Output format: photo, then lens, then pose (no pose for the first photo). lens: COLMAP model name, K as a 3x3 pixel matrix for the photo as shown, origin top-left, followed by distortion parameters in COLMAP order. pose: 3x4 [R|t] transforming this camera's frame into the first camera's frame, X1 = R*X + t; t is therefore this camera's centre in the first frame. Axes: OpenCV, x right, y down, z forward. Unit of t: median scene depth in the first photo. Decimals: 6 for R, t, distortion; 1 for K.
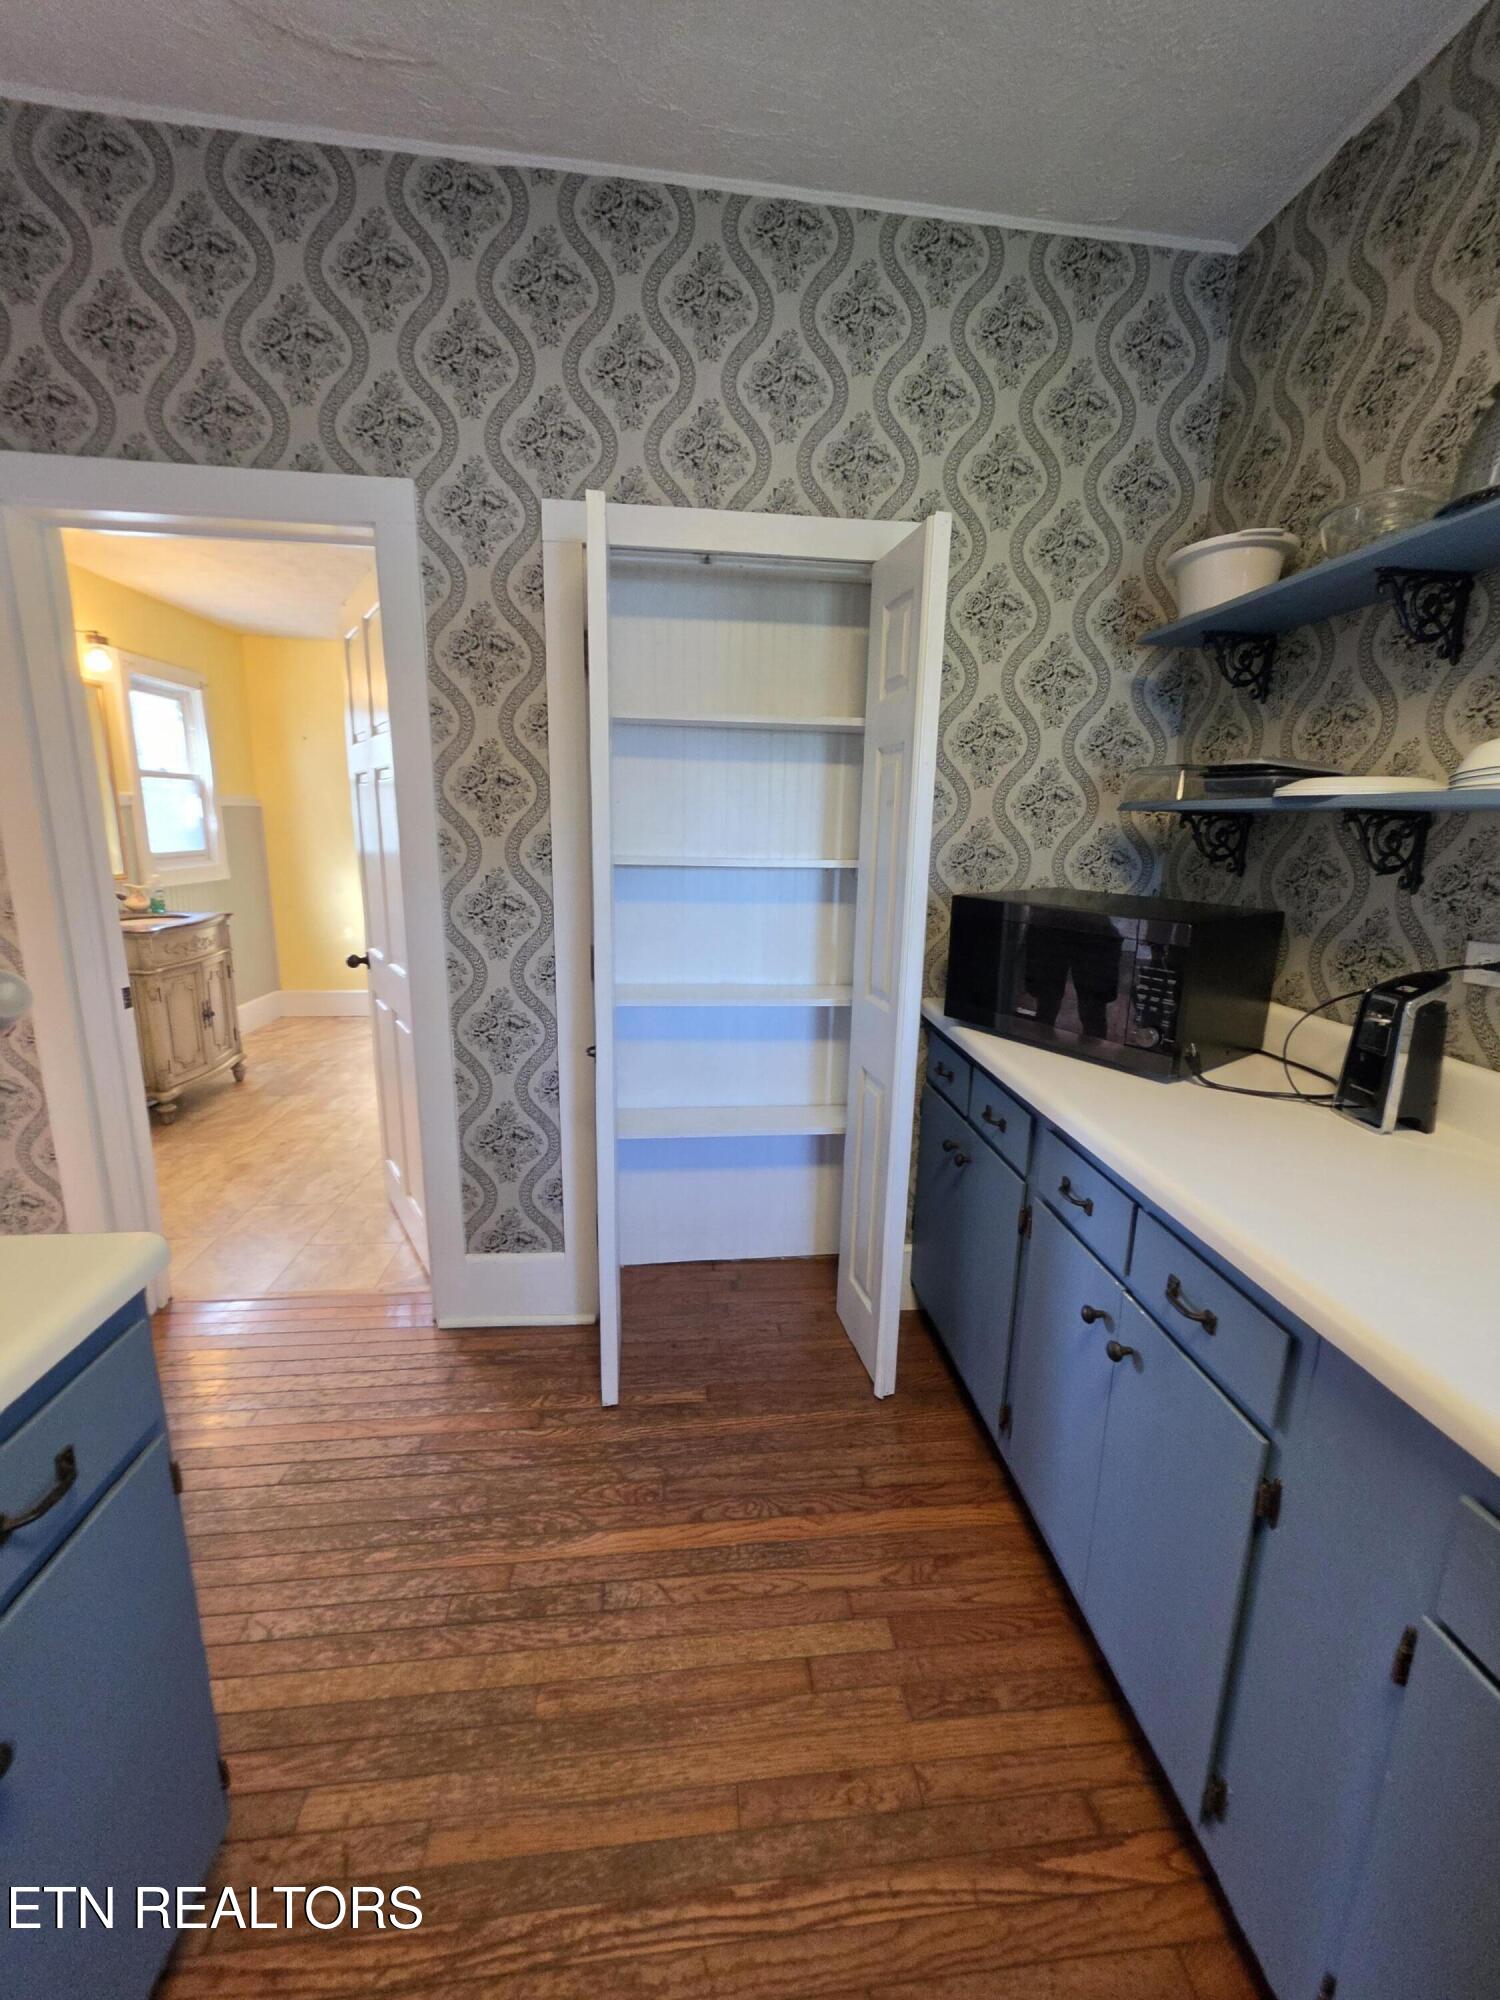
lens RADIAL K [[806.3, 0, 763.3], [0, 806.3, 997.0], [0, 0, 1]] dist [-0.000248, -0.000162]
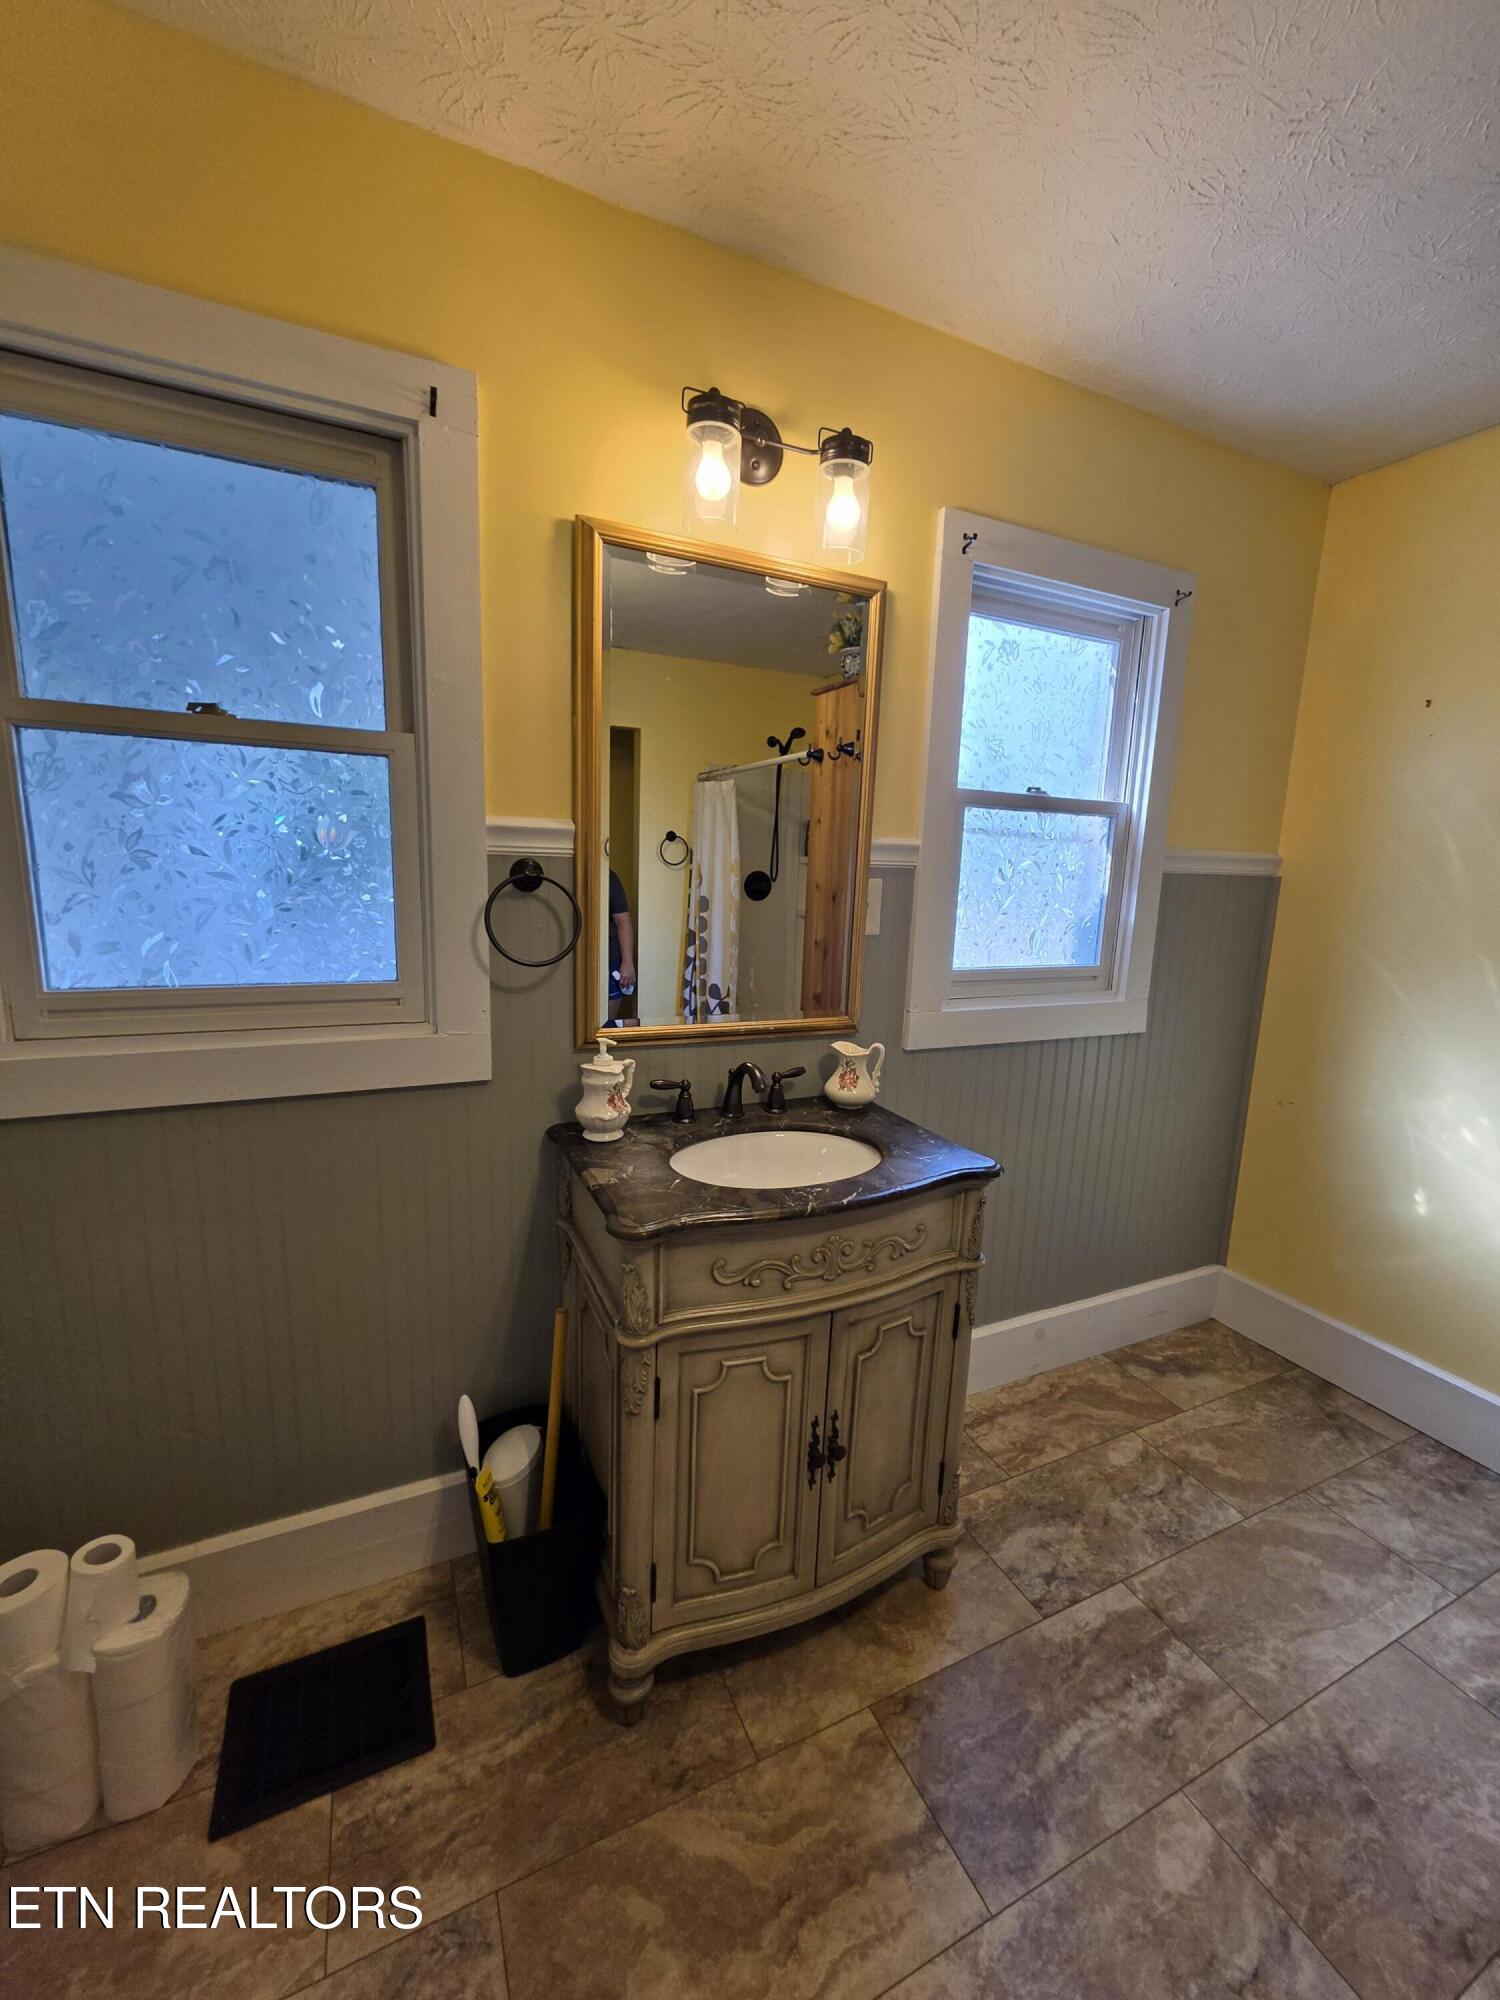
lens RADIAL K [[806.3, 0, 760.8], [0, 806.3, 1003.3], [0, 0, 1]] dist [-0.002430, -0.000260]
pose [[0.333843, 0.146462, -0.931181, -0.823468], [-0.226703, 0.971336, 0.071502, -0.382089], [0.914961, 0.187231, 0.357477, 1.669115]]
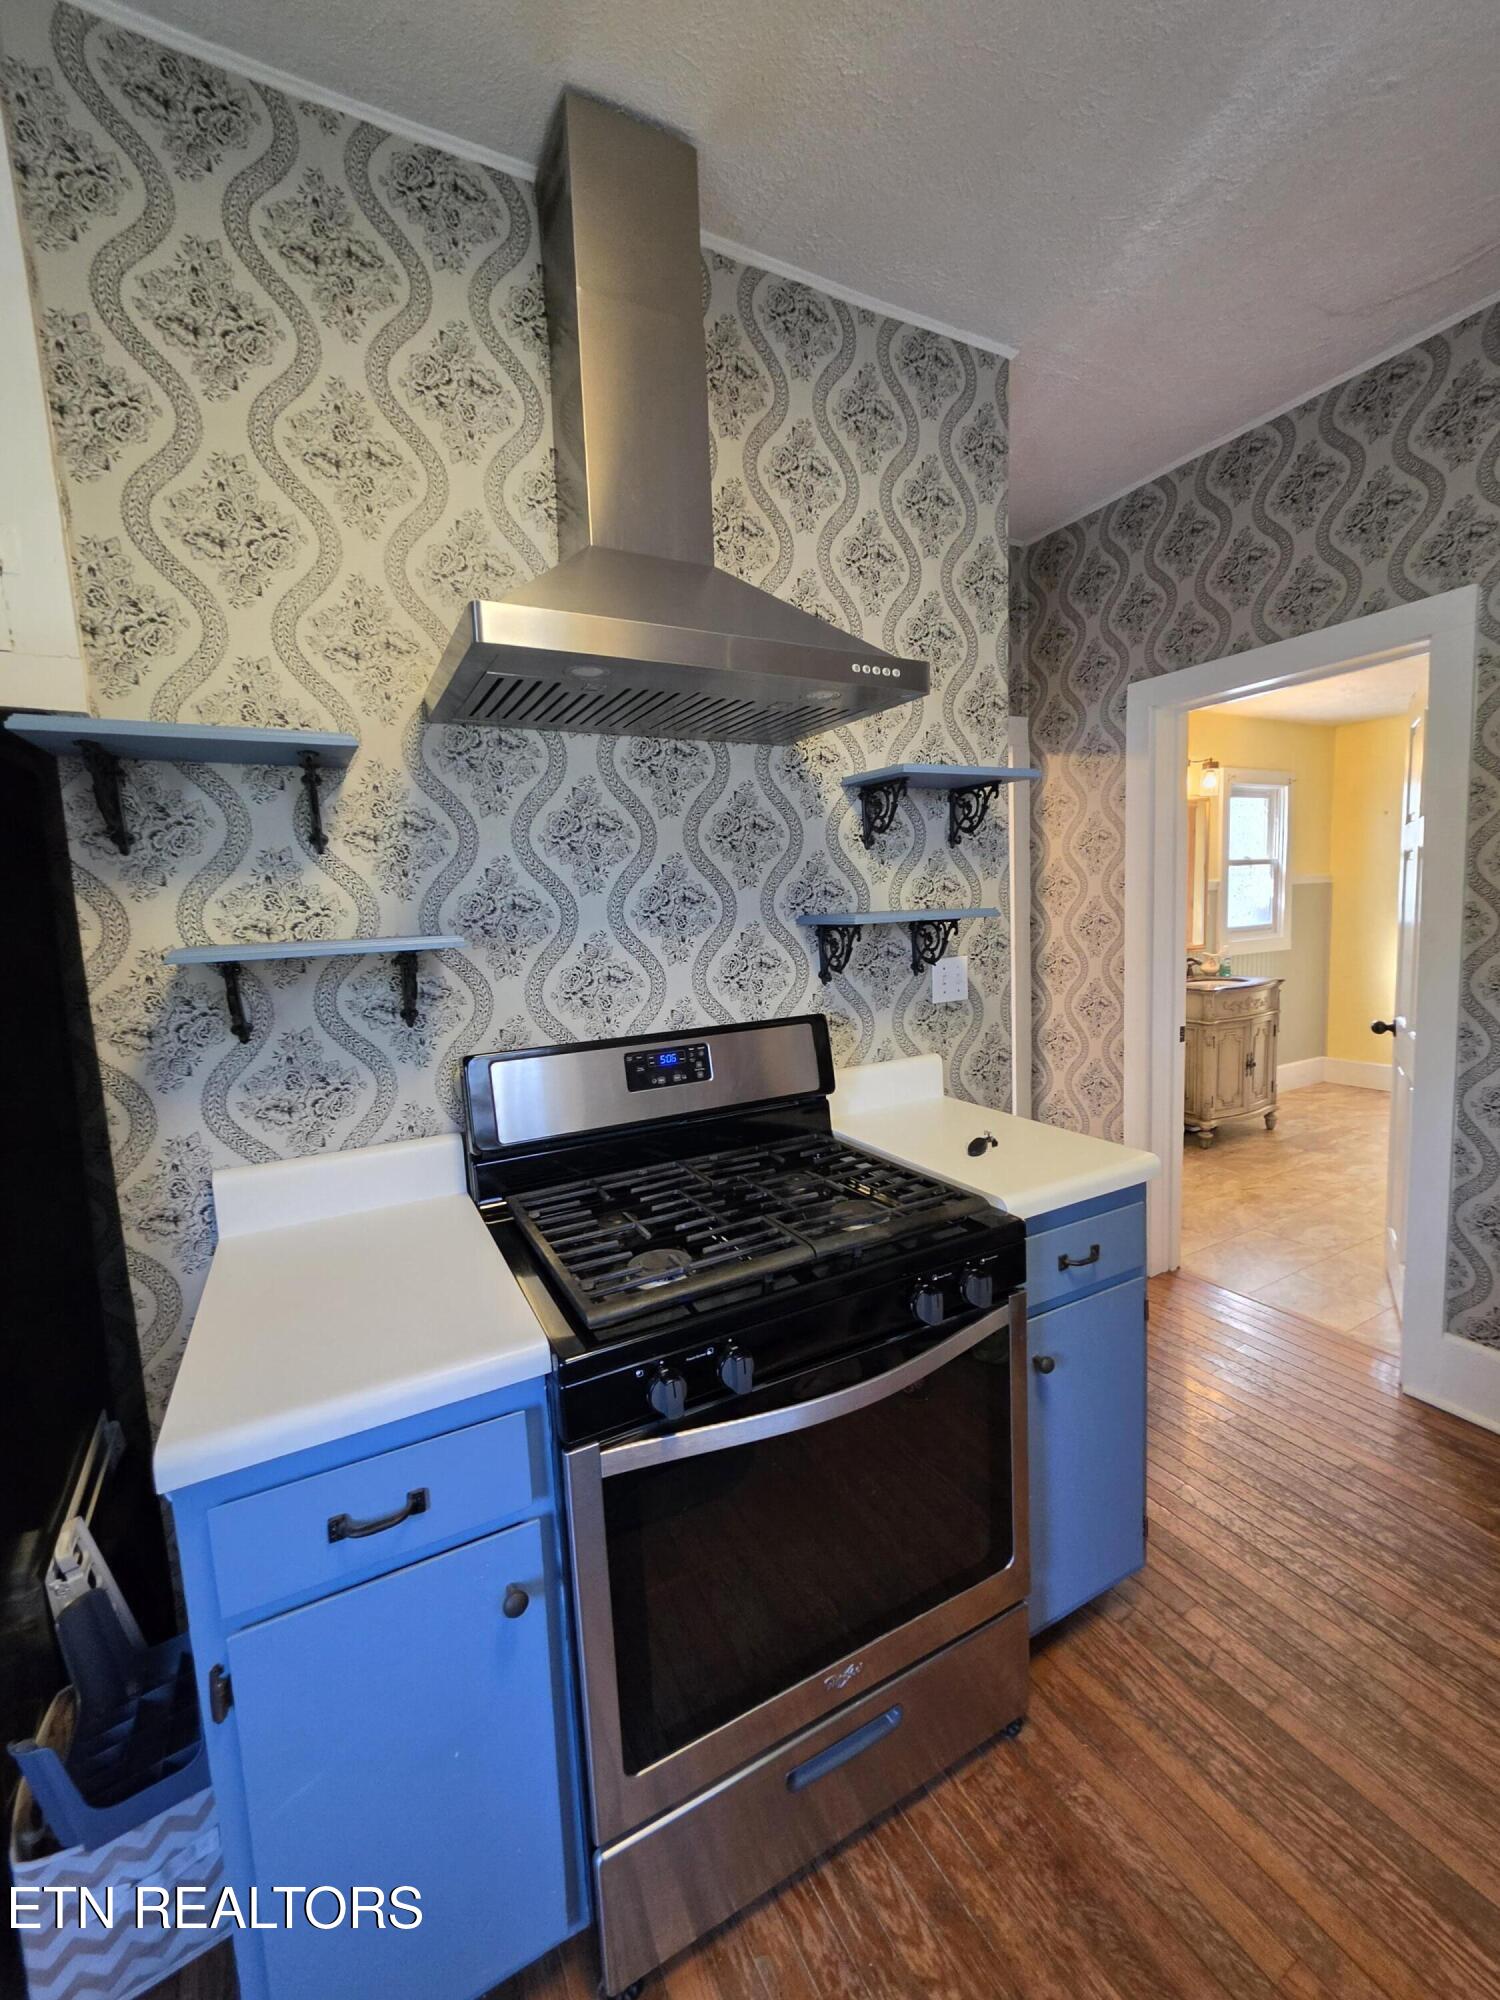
lens RADIAL K [[806.3, 0, 763.3], [0, 806.3, 997.0], [0, 0, 1]] dist [-0.000248, -0.000162]
pose [[0.383614, 0.063209, -0.921328, 0.214514], [-0.143871, 0.989564, 0.007987, 0.034299], [0.912218, 0.129488, 0.388704, -0.208821]]
